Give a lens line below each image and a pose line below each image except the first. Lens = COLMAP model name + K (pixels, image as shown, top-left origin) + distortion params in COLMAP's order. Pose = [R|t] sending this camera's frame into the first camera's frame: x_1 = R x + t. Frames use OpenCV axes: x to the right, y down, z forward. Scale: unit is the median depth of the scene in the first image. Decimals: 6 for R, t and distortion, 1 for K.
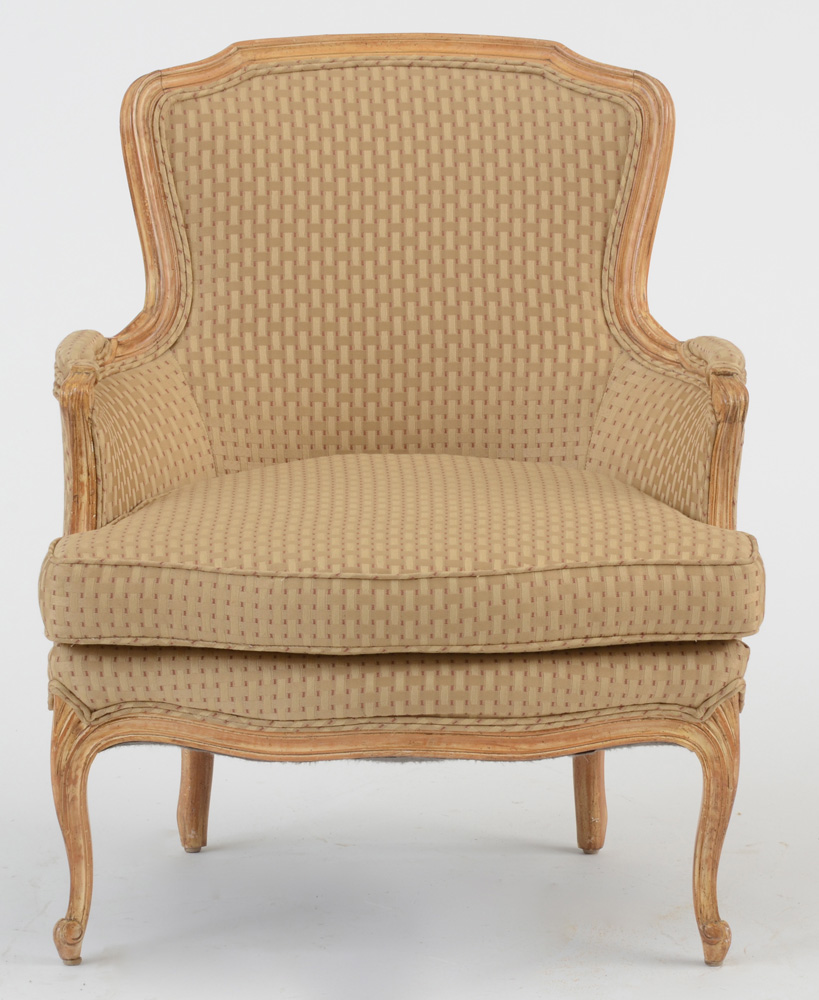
lens RADIAL K [[4854.5, 0, 412.6], [0, 4854.5, 500.8], [0, 0, 1]] dist [0.825767, 2.810243]
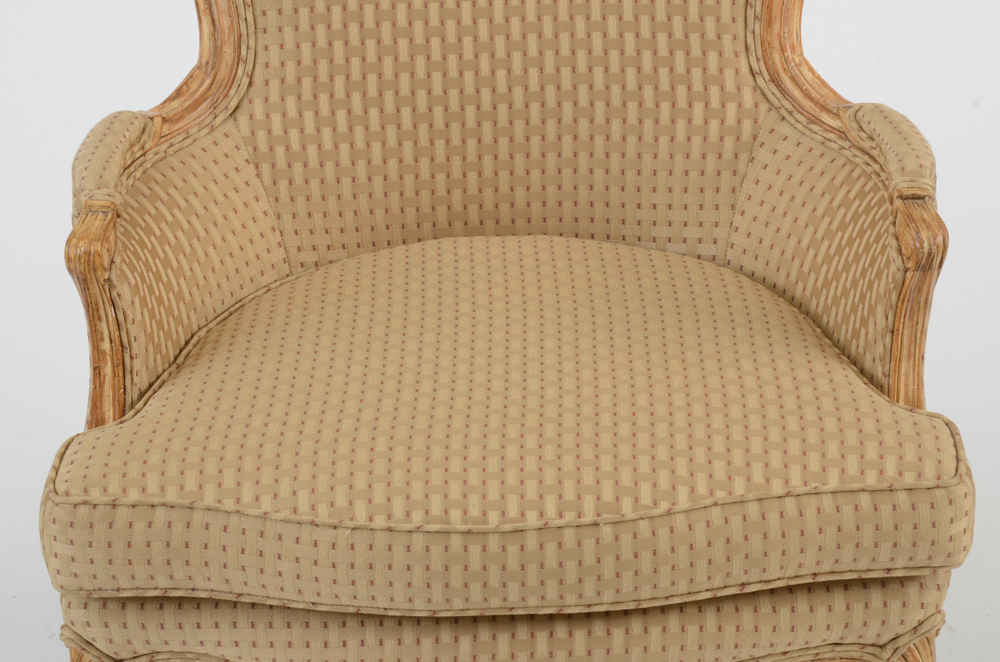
lens RADIAL K [[2697.4, 0, 495.0], [0, 2697.4, 331.1], [0, 0, 1]] dist [0.669134, 0.785092]
pose [[0.999615, -0.012756, -0.024650, 0.007235], [0.018271, 0.970971, 0.238500, -0.112211], [0.020892, -0.238858, 0.970830, 0.565921]]
